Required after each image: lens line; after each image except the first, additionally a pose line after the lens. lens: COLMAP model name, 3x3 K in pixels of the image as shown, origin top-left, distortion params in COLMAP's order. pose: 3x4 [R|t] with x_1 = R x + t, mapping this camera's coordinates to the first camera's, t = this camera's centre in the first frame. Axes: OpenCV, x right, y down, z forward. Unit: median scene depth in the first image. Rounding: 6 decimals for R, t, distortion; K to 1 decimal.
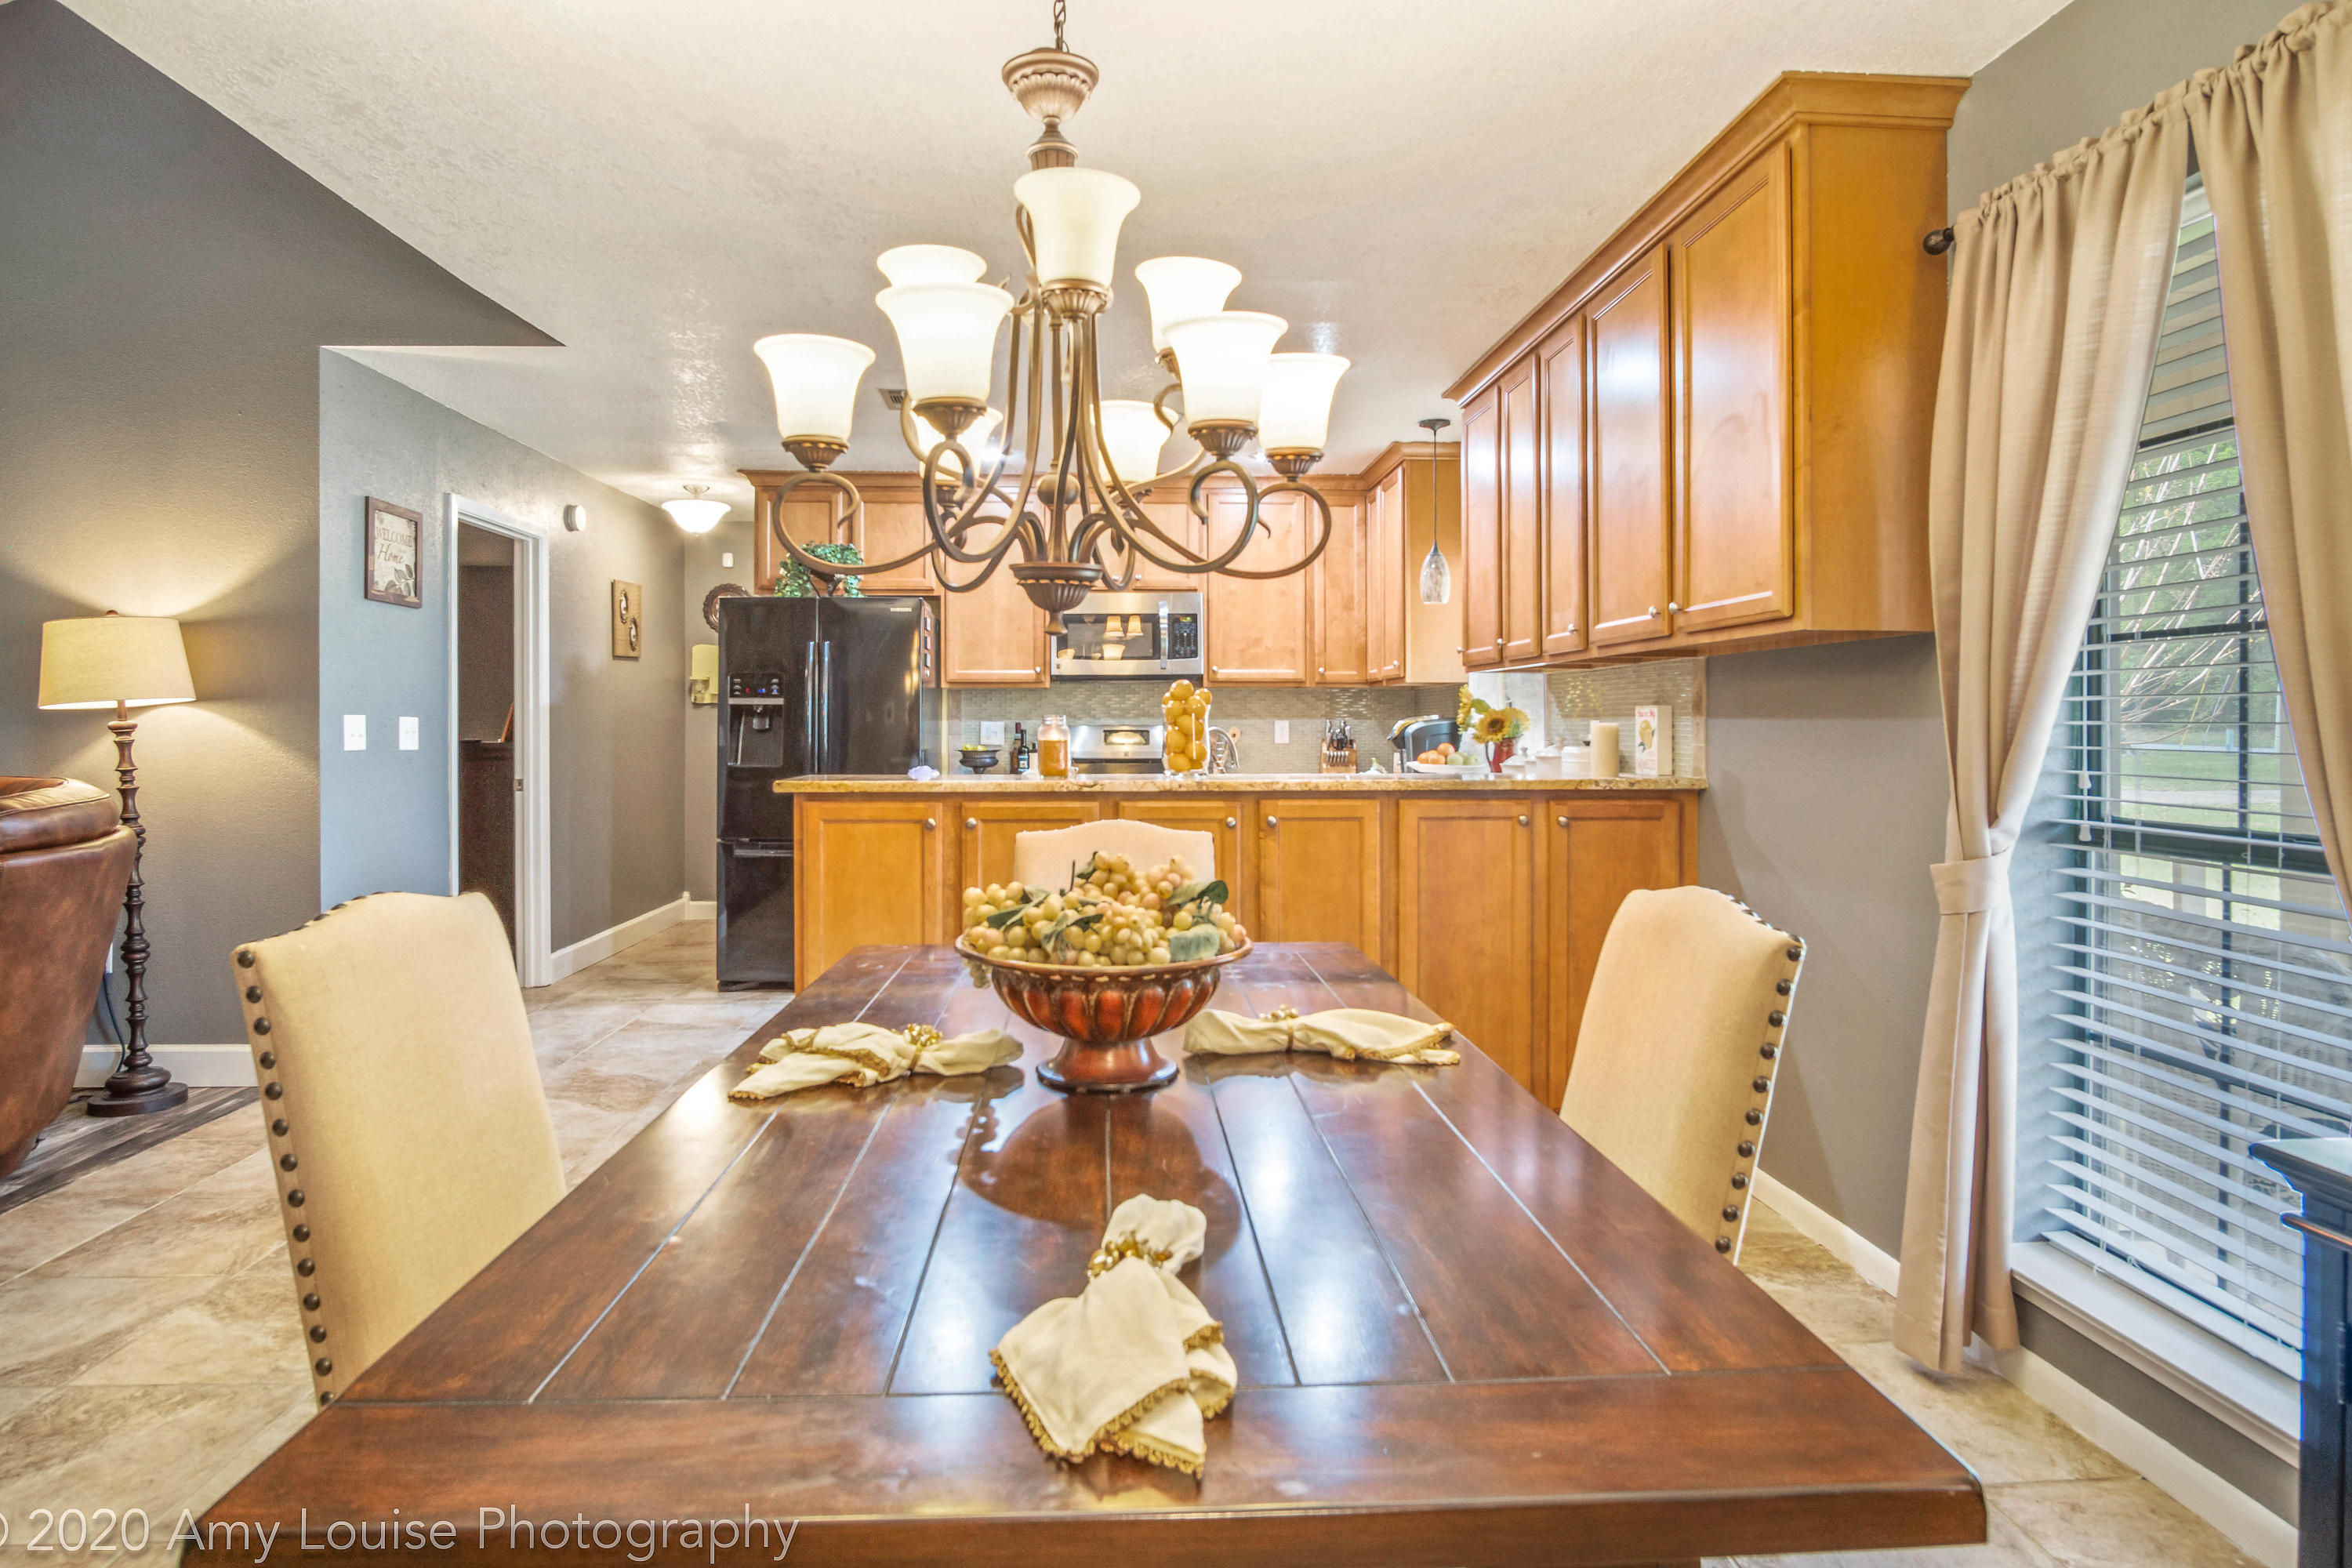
lens RADIAL K [[1263.4, 0, 1190.9], [0, 1263.4, 722.2], [0, 0, 1]] dist [-0.033447, 0.010615]
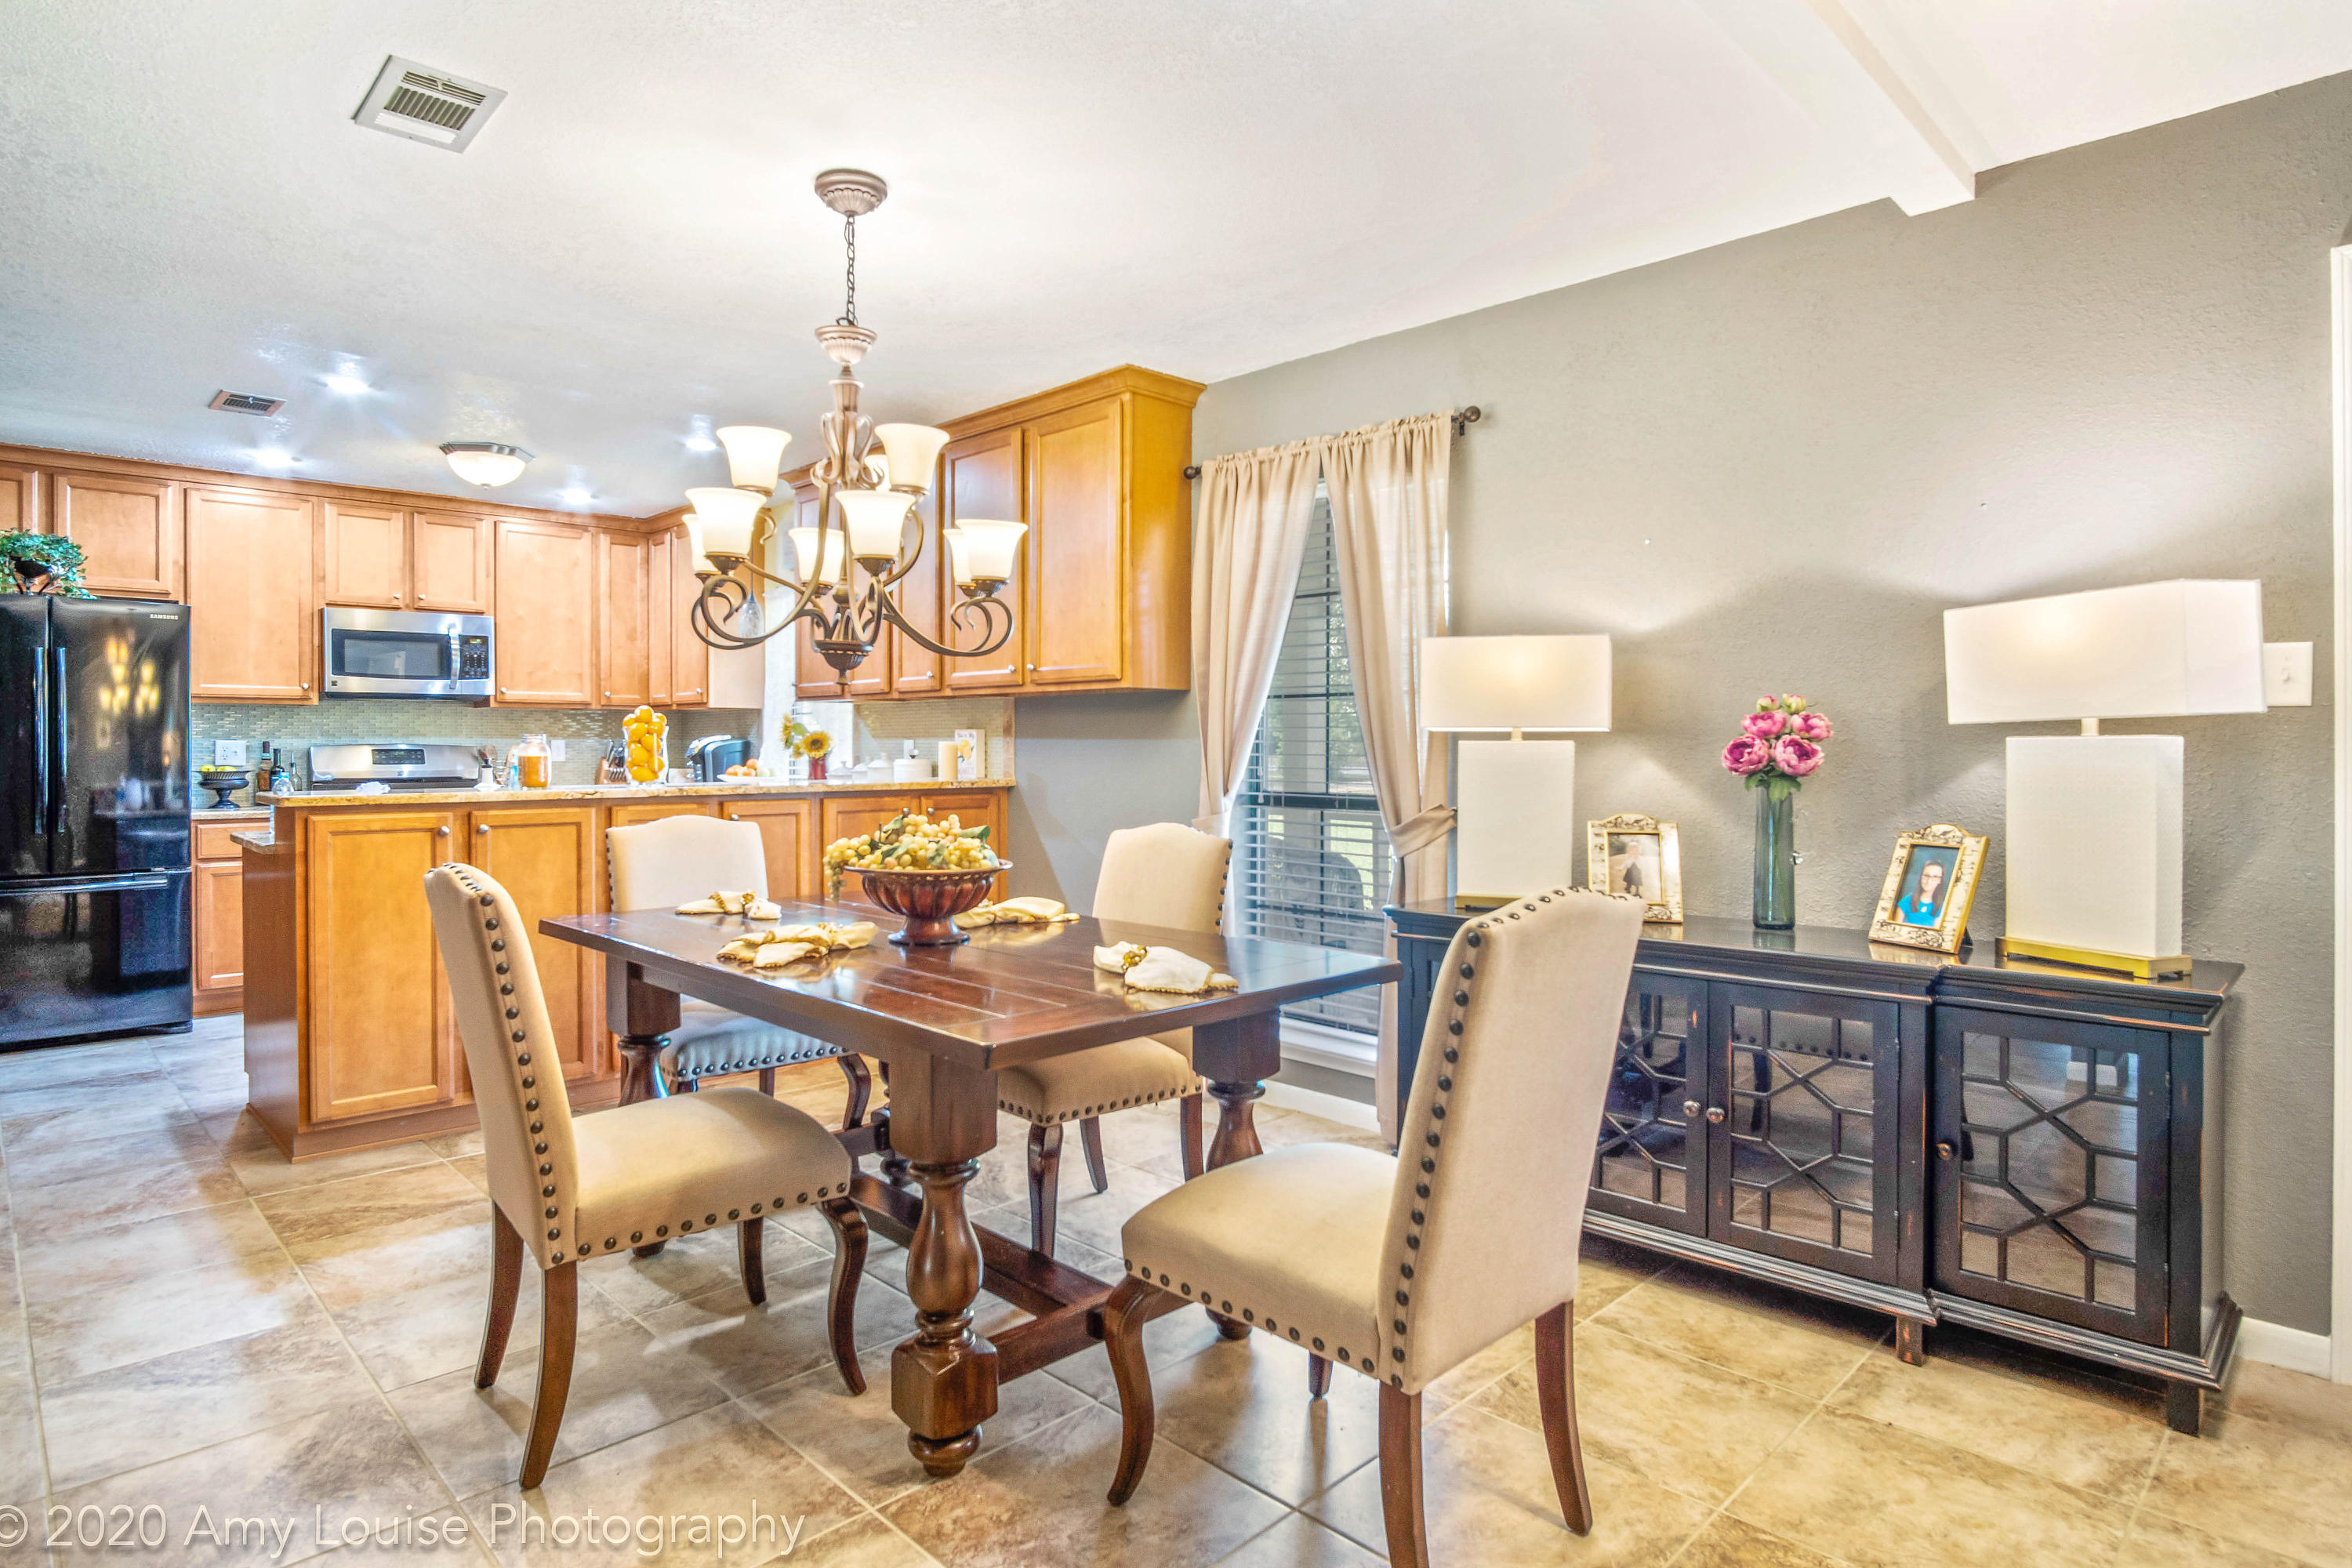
lens RADIAL K [[1263.4, 0, 1169.9], [0, 1263.4, 769.0], [0, 0, 1]] dist [-0.033447, 0.010615]
pose [[0.750450, -0.012798, 0.660803, -0.450793], [-0.000805, 0.999794, 0.020277, 0.002545], [-0.660926, -0.015749, 0.750286, -0.250039]]
